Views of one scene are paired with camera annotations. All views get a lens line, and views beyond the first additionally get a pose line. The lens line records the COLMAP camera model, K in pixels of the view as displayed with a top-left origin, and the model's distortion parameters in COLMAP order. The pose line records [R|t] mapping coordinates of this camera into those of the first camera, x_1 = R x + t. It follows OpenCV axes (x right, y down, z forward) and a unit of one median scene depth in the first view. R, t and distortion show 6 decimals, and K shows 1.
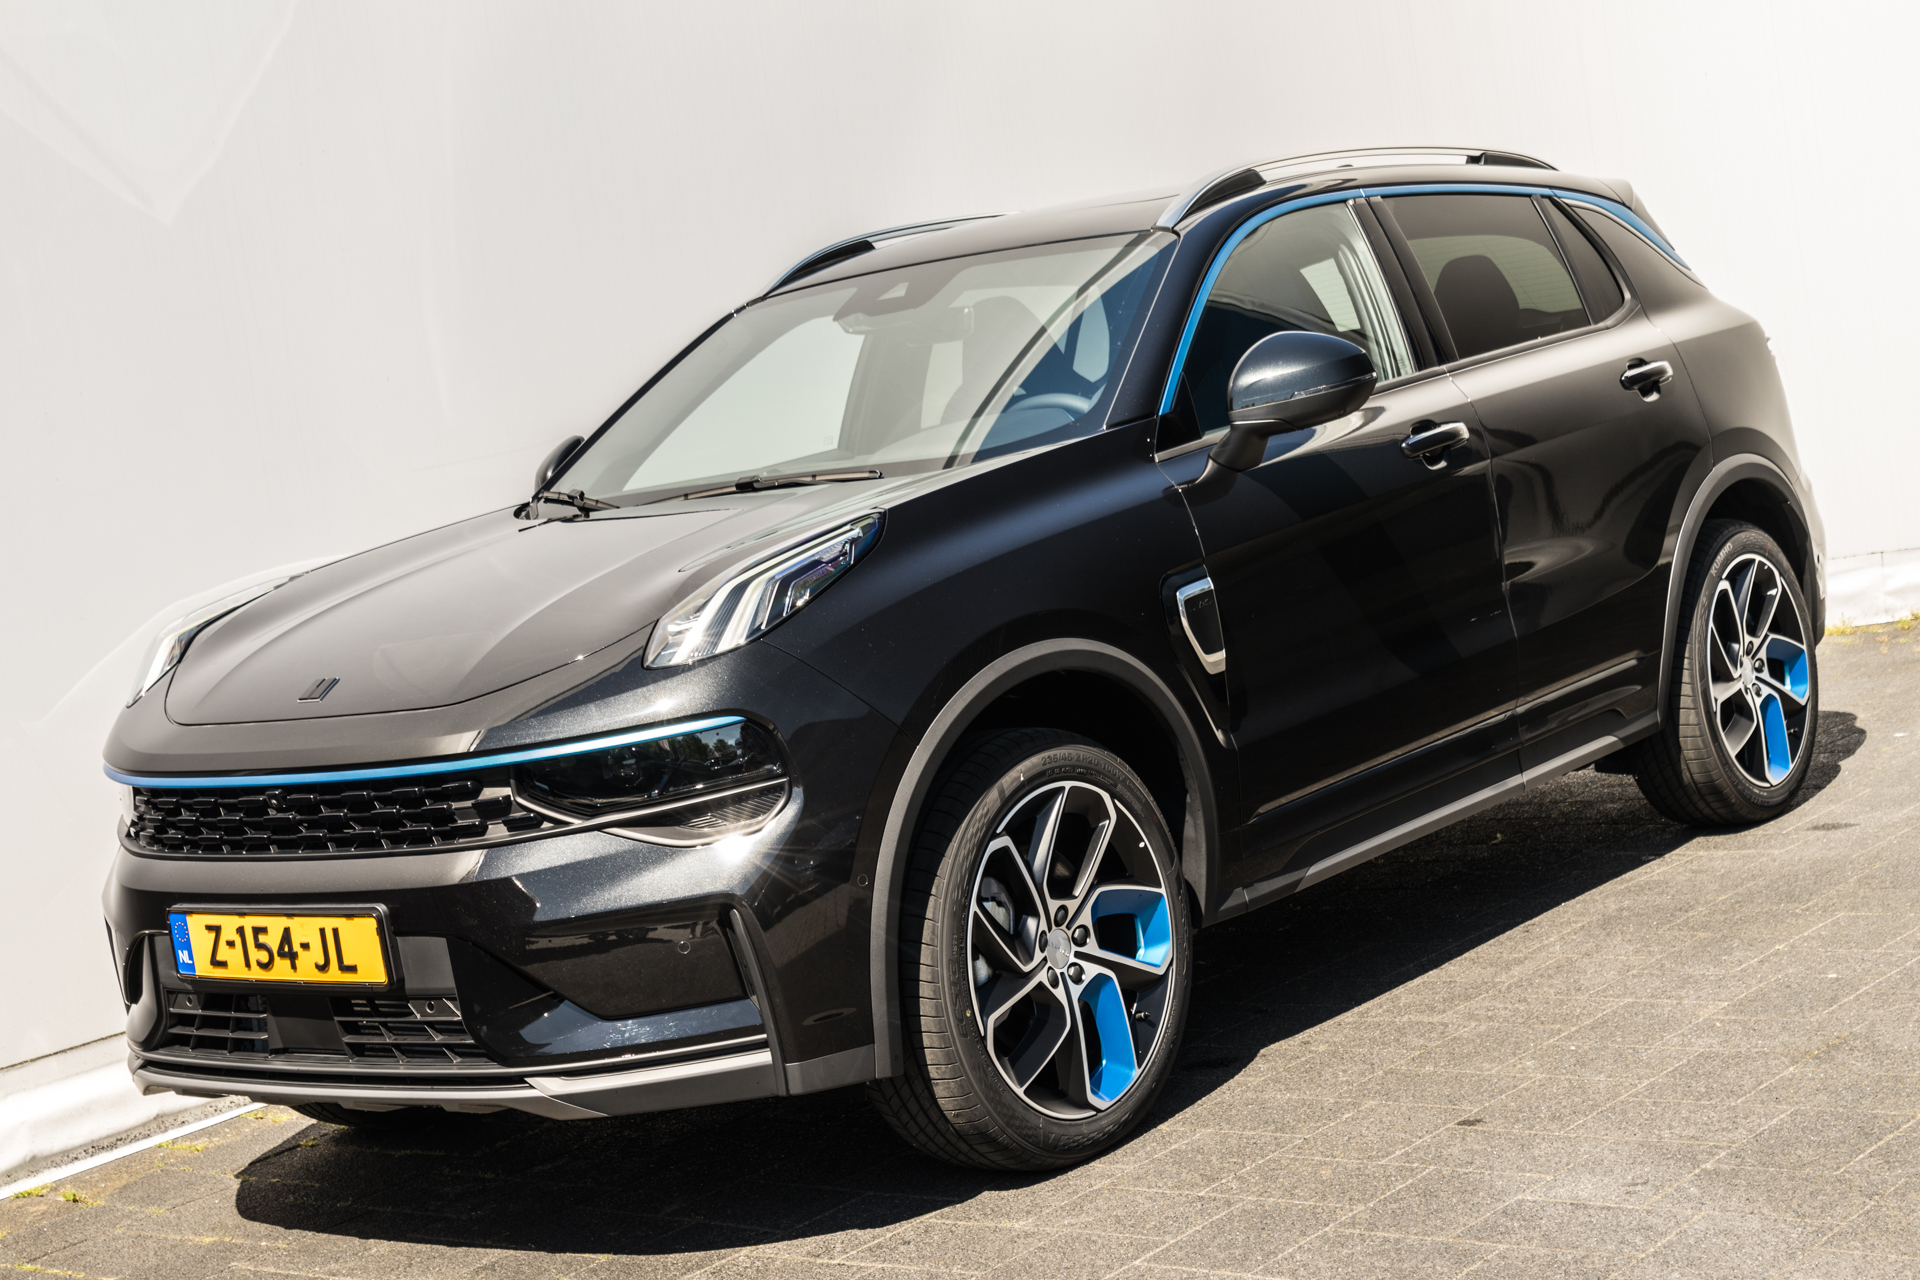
lens RADIAL K [[2957.4, 0, 960.0], [0, 2957.4, 640.0], [0, 0, 1]] dist [0.012146, -0.063133]
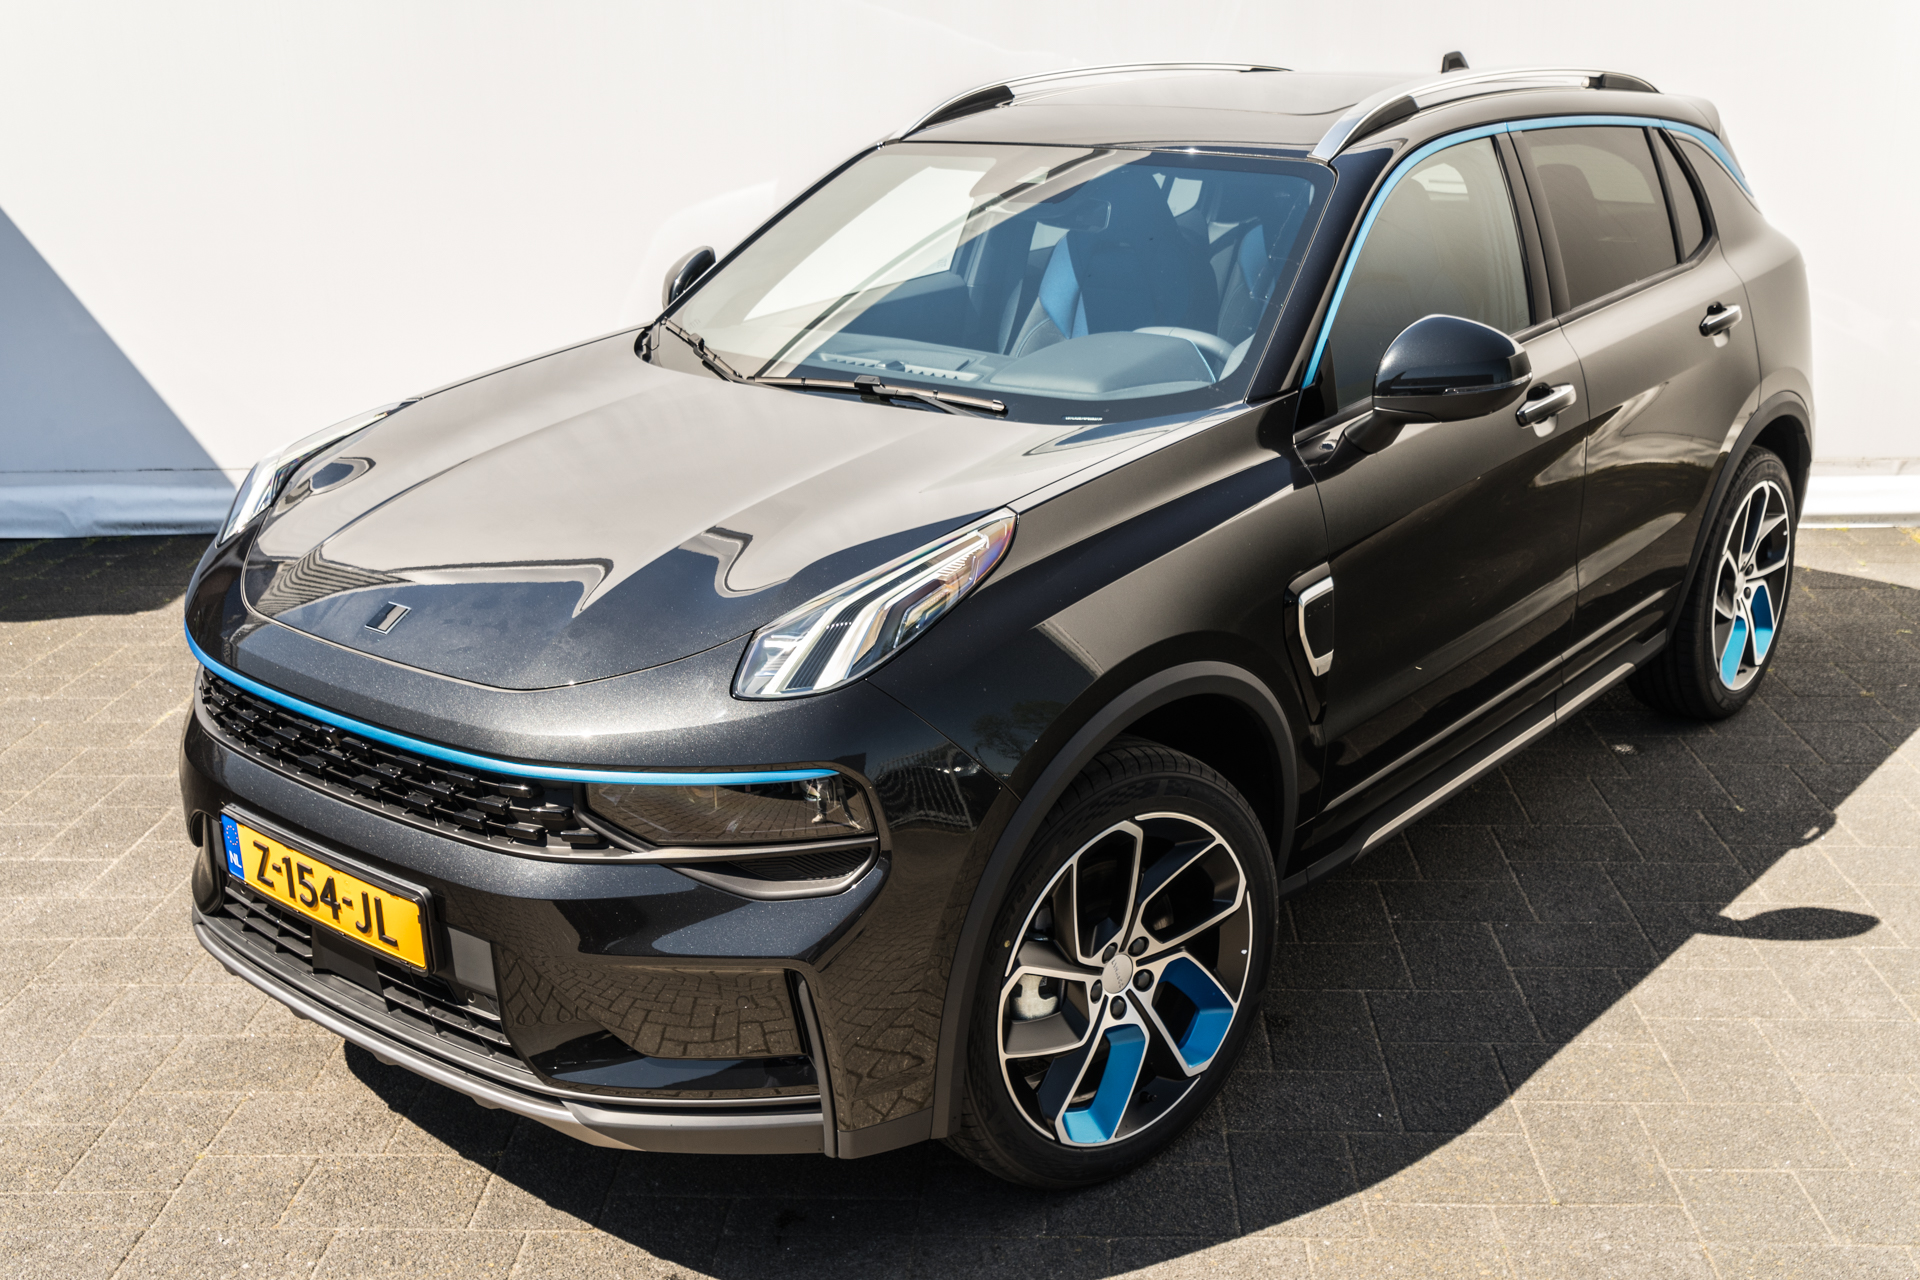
lens RADIAL K [[2007.9, 0, 960.0], [0, 2007.9, 640.0], [0, 0, 1]] dist [-0.003650, -0.014972]
pose [[0.991144, 0.131748, 0.016602, -0.047411], [-0.132189, 0.967037, 0.217634, -0.138293], [0.012618, -0.217902, 0.975889, 0.381381]]
